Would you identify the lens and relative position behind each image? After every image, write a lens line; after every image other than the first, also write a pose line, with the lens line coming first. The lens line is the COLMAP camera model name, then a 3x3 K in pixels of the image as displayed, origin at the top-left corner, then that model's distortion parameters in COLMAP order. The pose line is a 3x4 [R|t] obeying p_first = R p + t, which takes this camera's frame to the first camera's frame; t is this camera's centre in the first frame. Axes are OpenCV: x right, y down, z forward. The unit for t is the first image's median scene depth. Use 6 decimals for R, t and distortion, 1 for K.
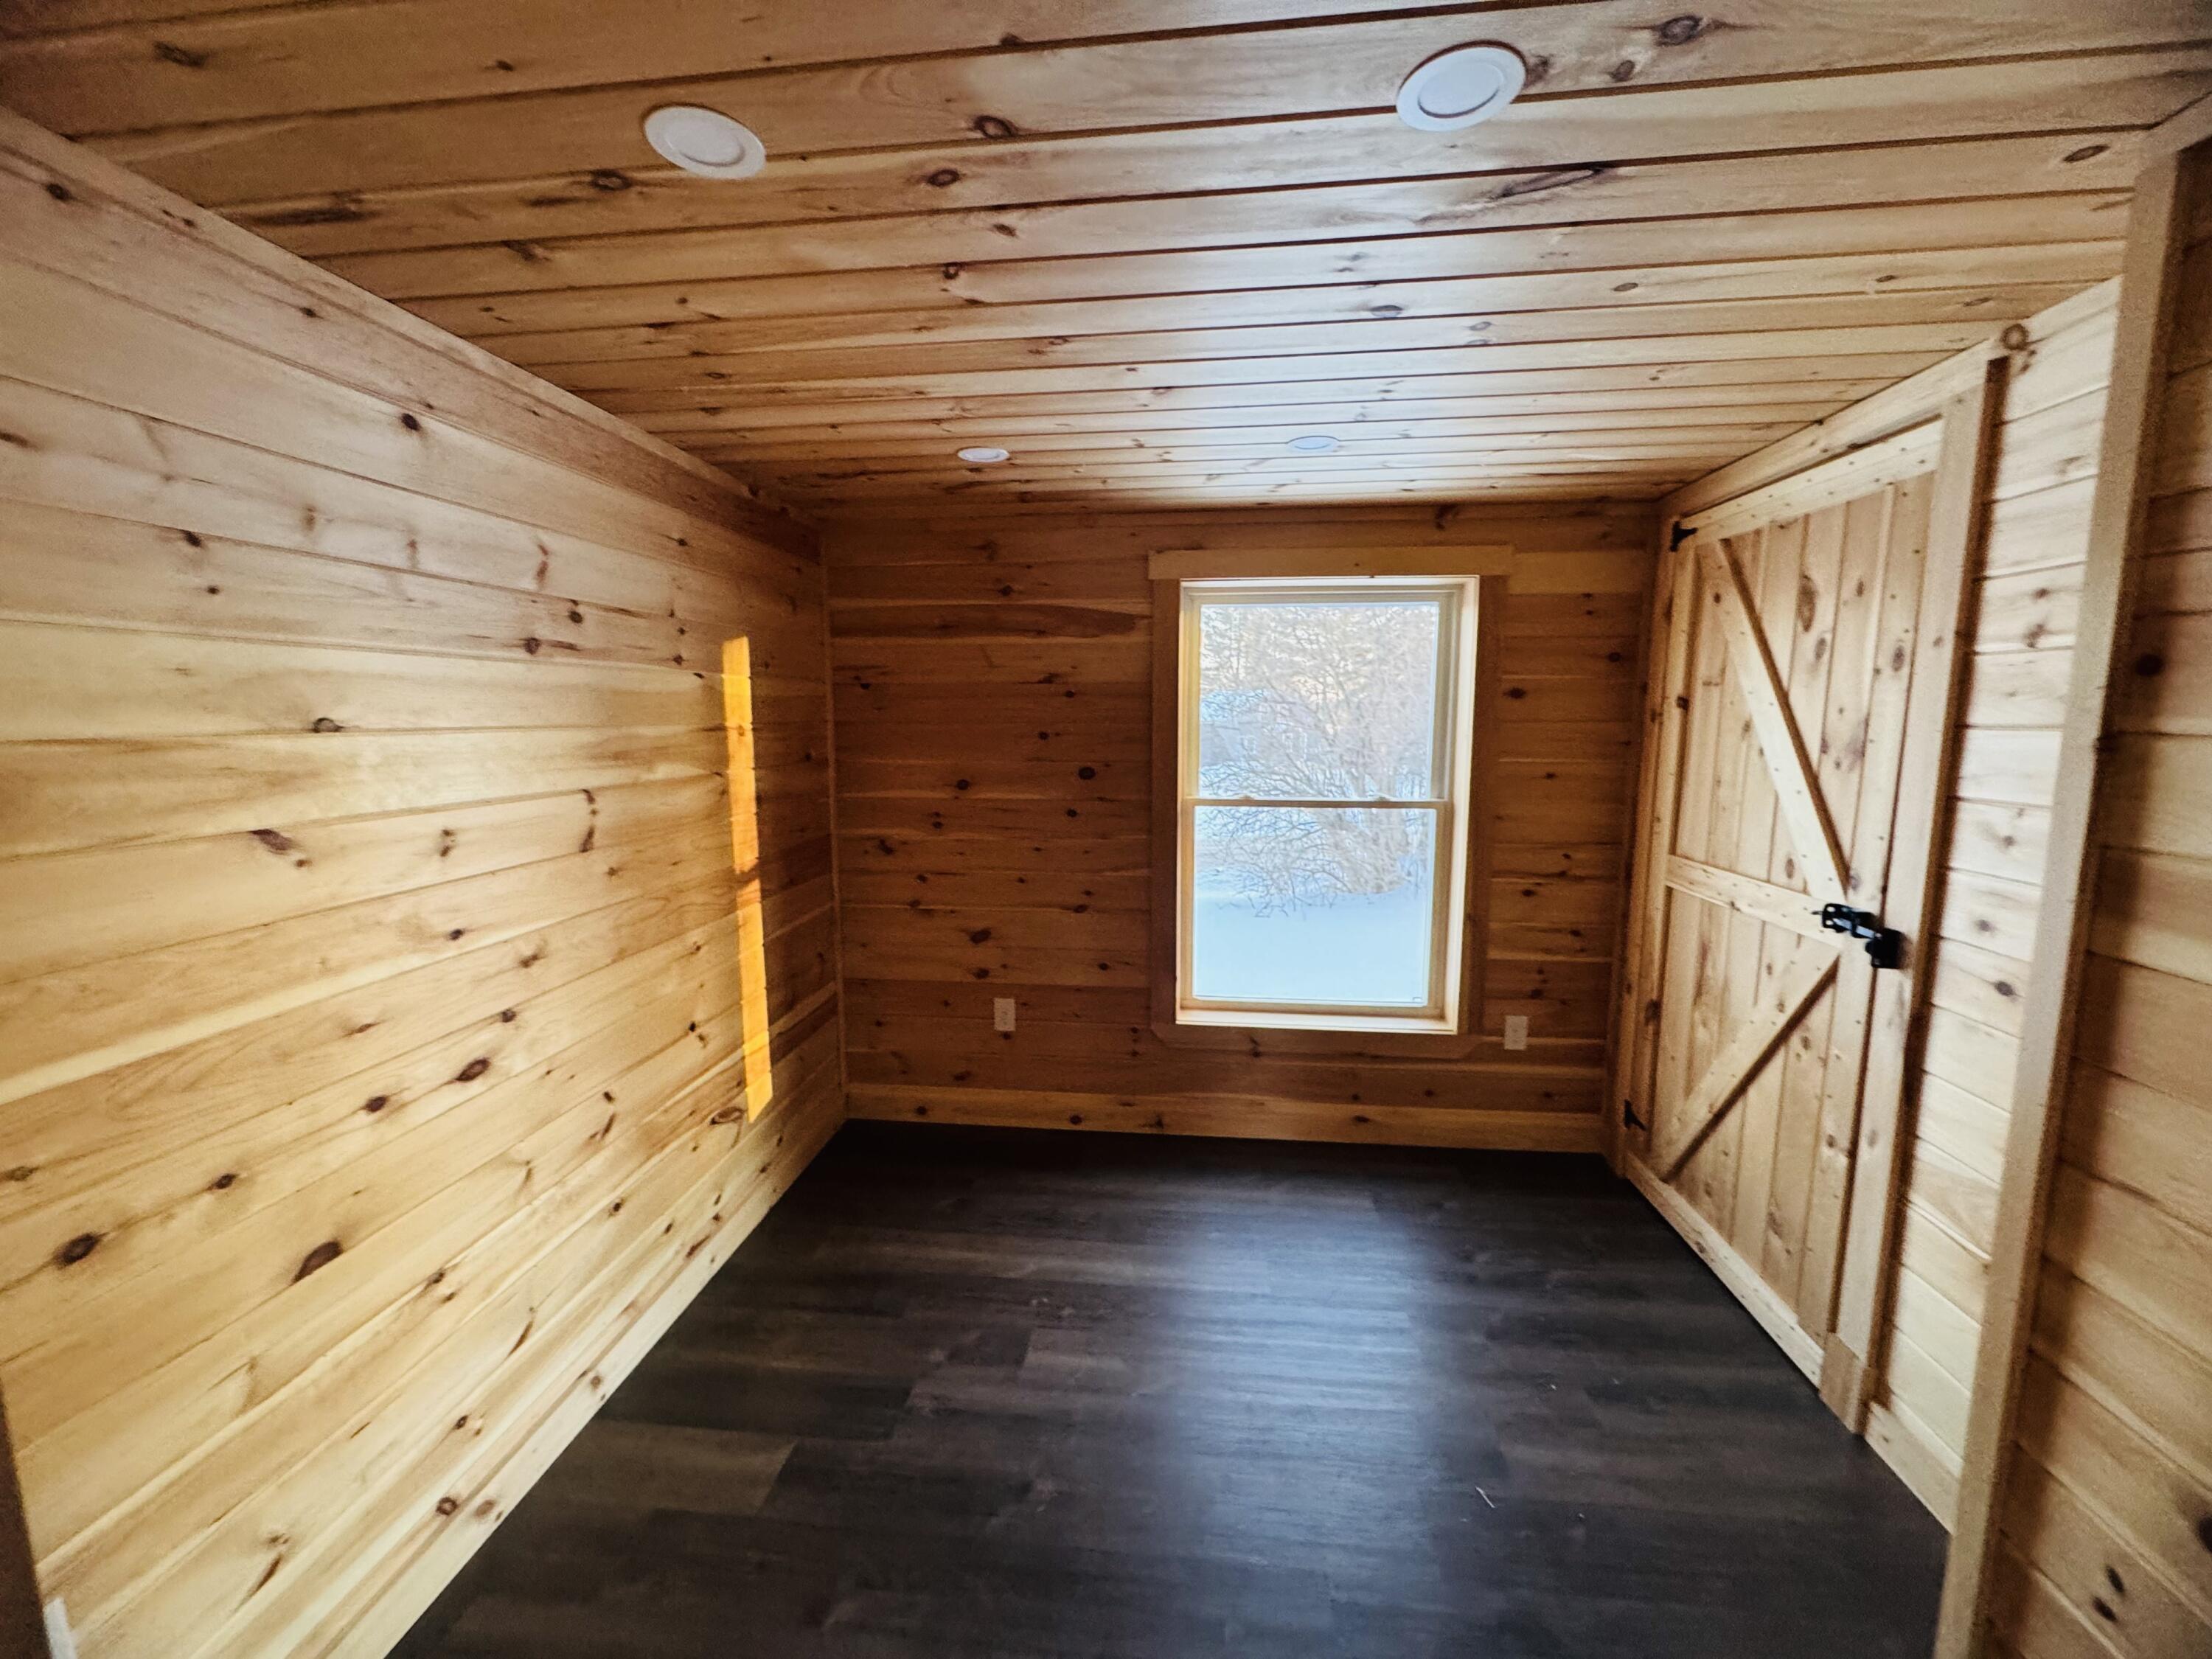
lens RADIAL K [[878.8, 0, 1107.0], [0, 878.8, 828.1], [0, 0, 1]] dist [-0.004374, 0.000445]
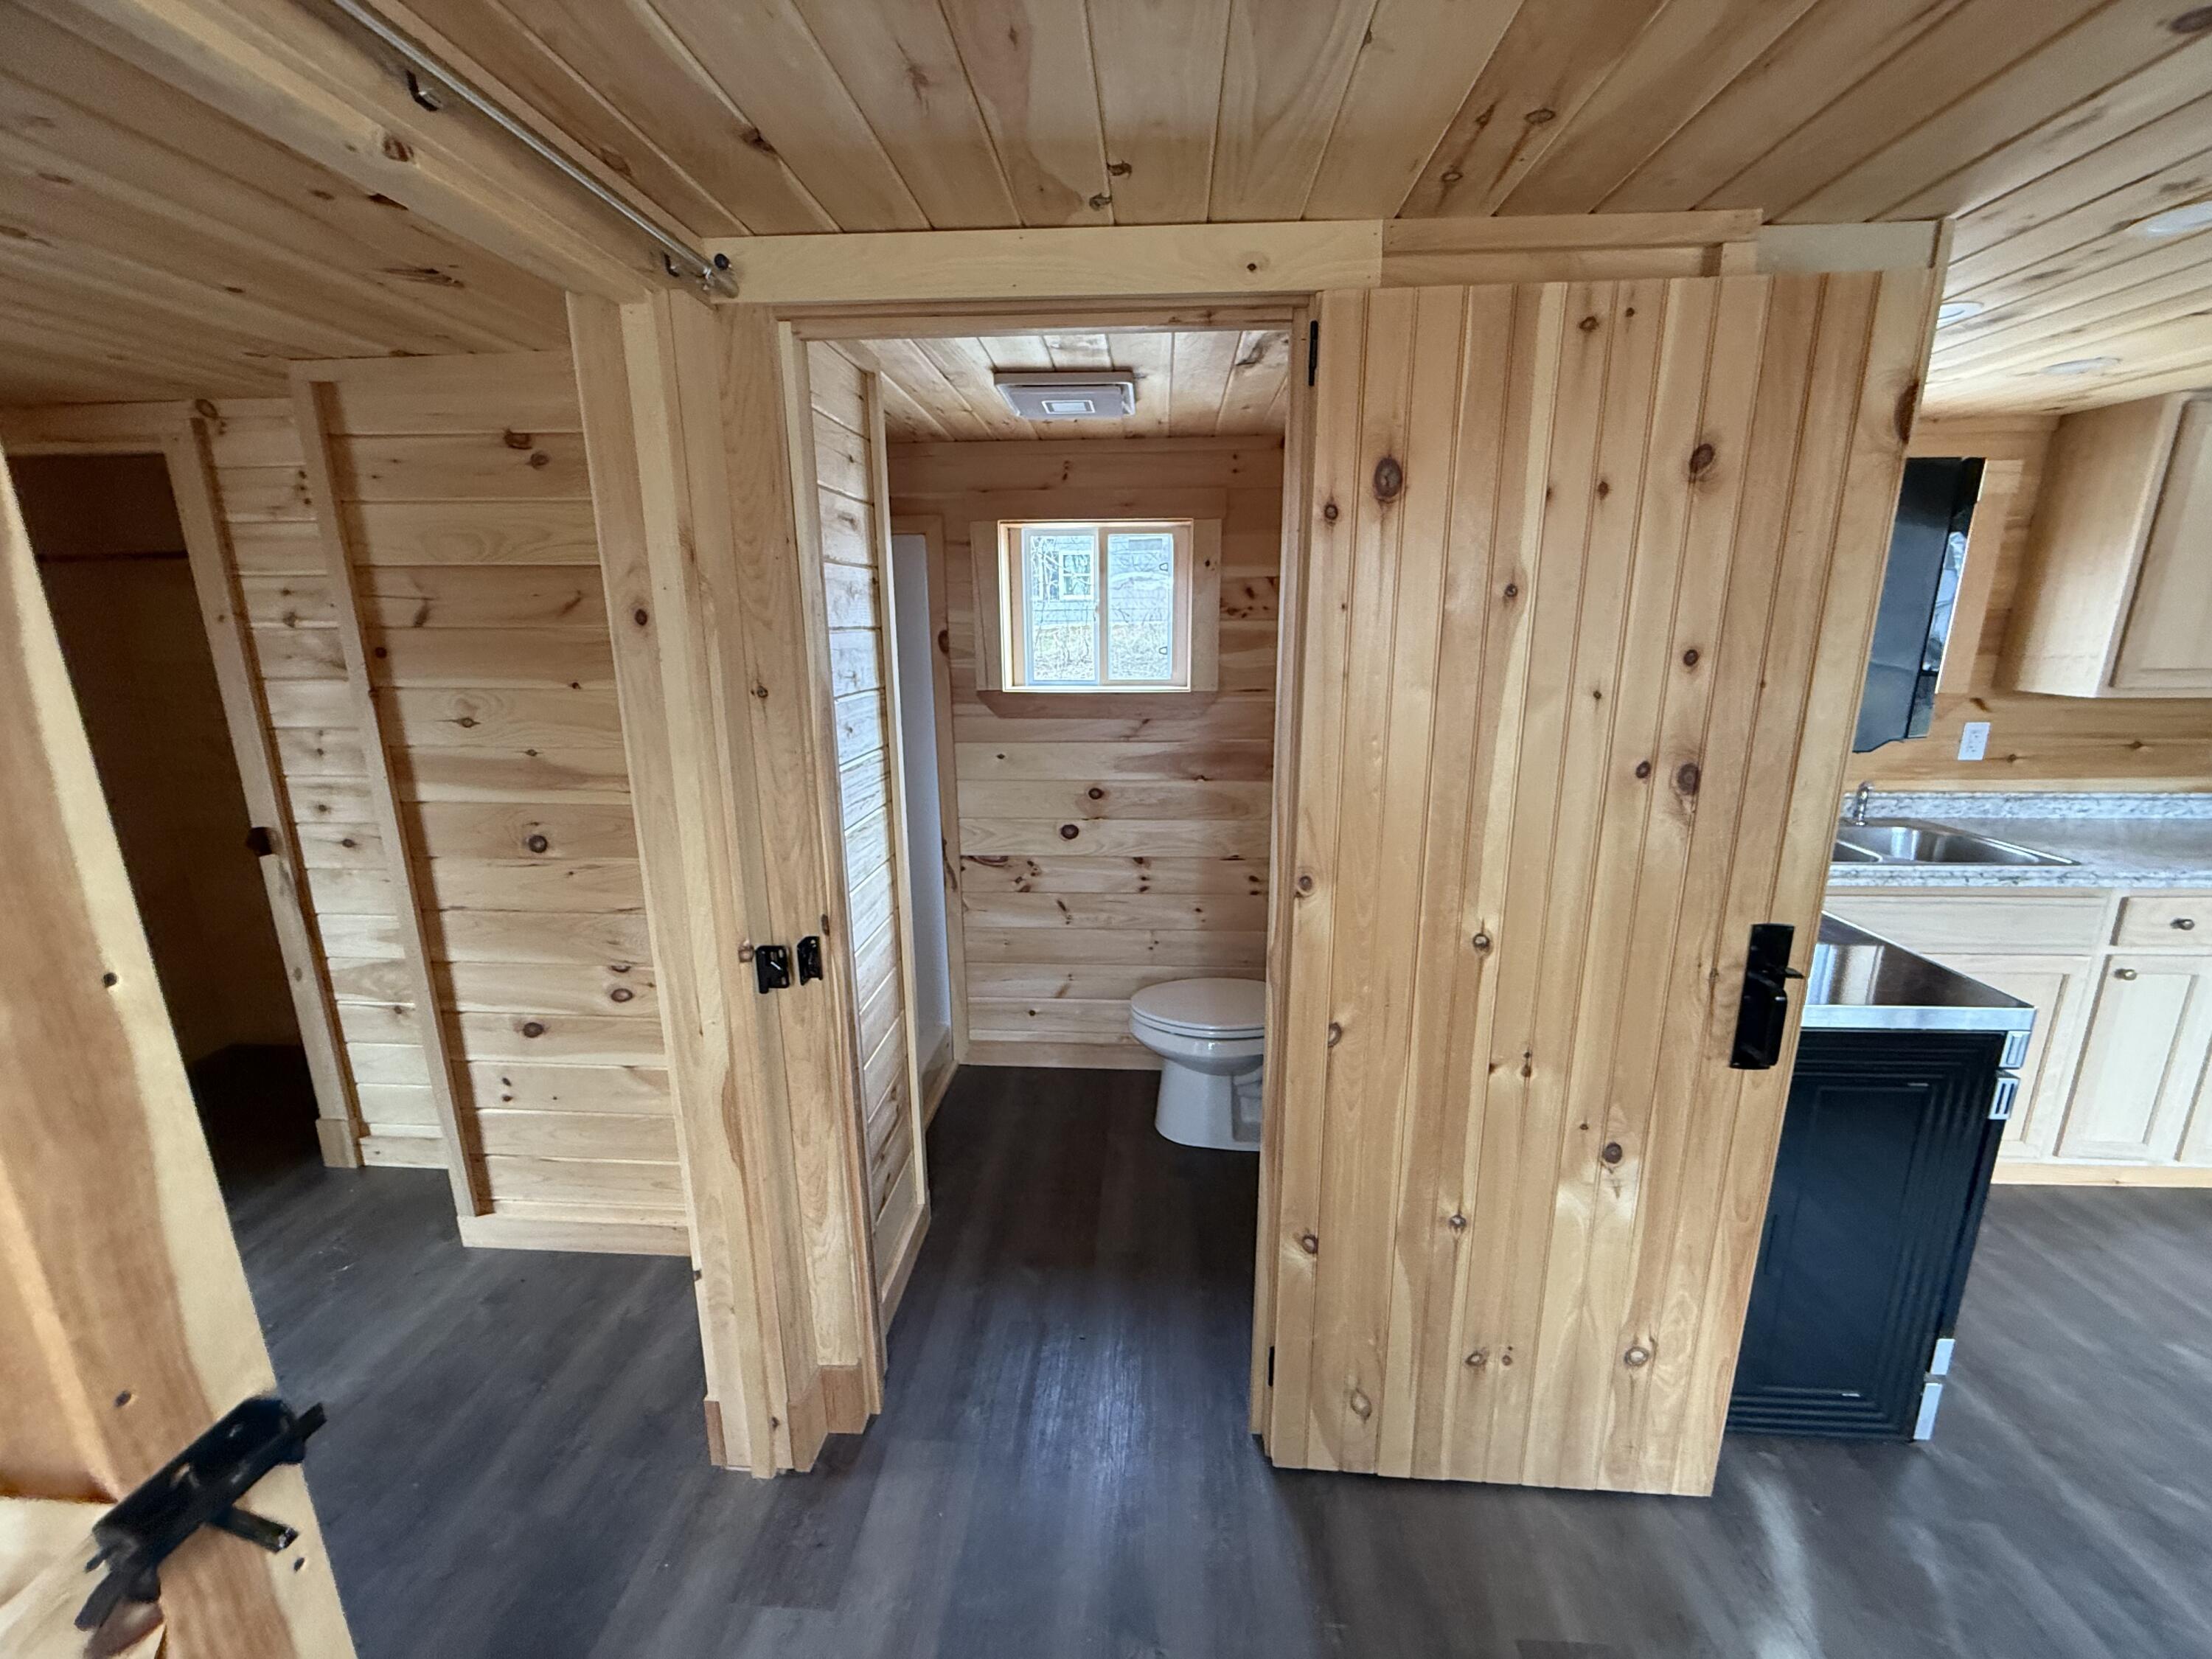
lens RADIAL K [[878.1, 0, 1102.1], [0, 878.1, 824.6], [0, 0, 1]] dist [-0.001429, 0.000615]
pose [[-0.040436, -0.228001, 0.972821, -0.411811], [0.134729, 0.963482, 0.231412, -0.024347], [-0.990057, 0.140424, -0.008241, -0.250585]]
